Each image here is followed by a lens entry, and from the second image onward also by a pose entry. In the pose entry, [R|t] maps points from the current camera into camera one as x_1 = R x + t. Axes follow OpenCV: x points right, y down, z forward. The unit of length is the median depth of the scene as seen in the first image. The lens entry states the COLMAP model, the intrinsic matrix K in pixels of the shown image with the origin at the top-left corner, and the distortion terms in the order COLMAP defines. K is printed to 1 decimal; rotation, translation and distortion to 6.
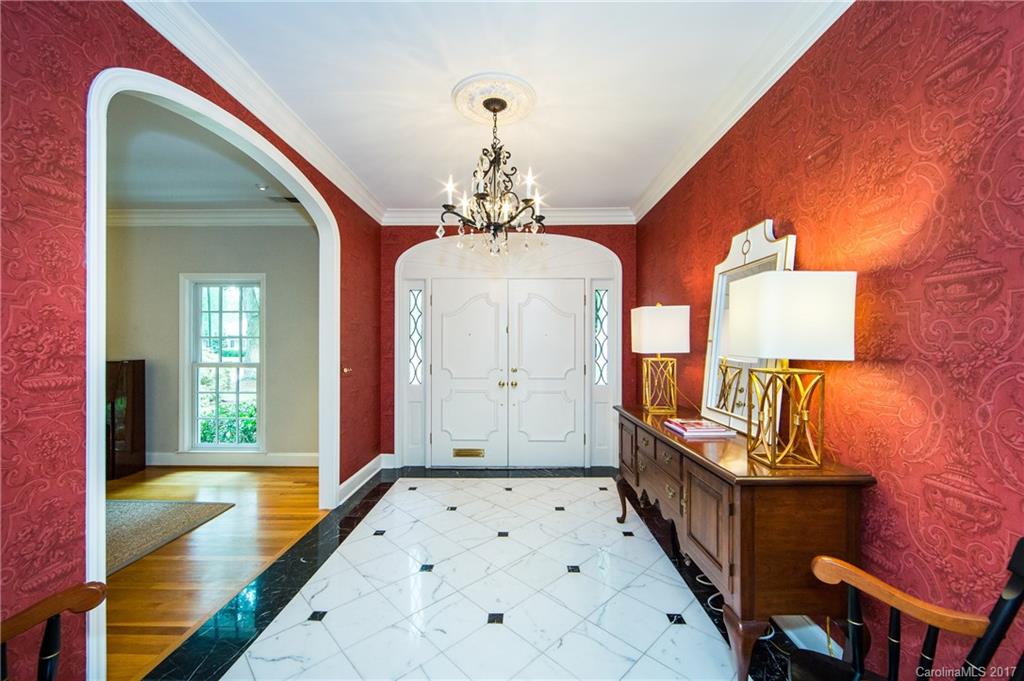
lens RADIAL K [[405.7, 0, 511.7], [0, 405.7, 343.3], [0, 0, 1]] dist [-0.000896, -0.000043]
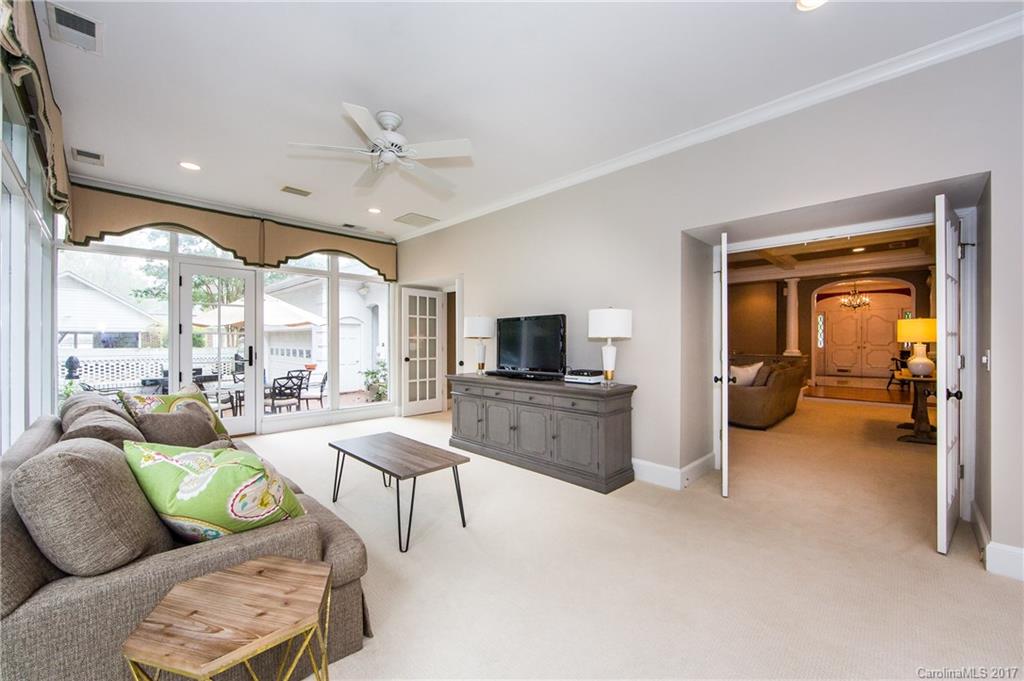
lens RADIAL K [[405.7, 0, 511.6], [0, 405.7, 340.3], [0, 0, 1]] dist [-0.000896, -0.000043]
pose [[0.722268, 0.003909, -0.691602, 0.182314], [-0.003372, 0.999992, 0.002130, 0.056770], [0.691605, 0.000793, 0.722276, -2.717521]]
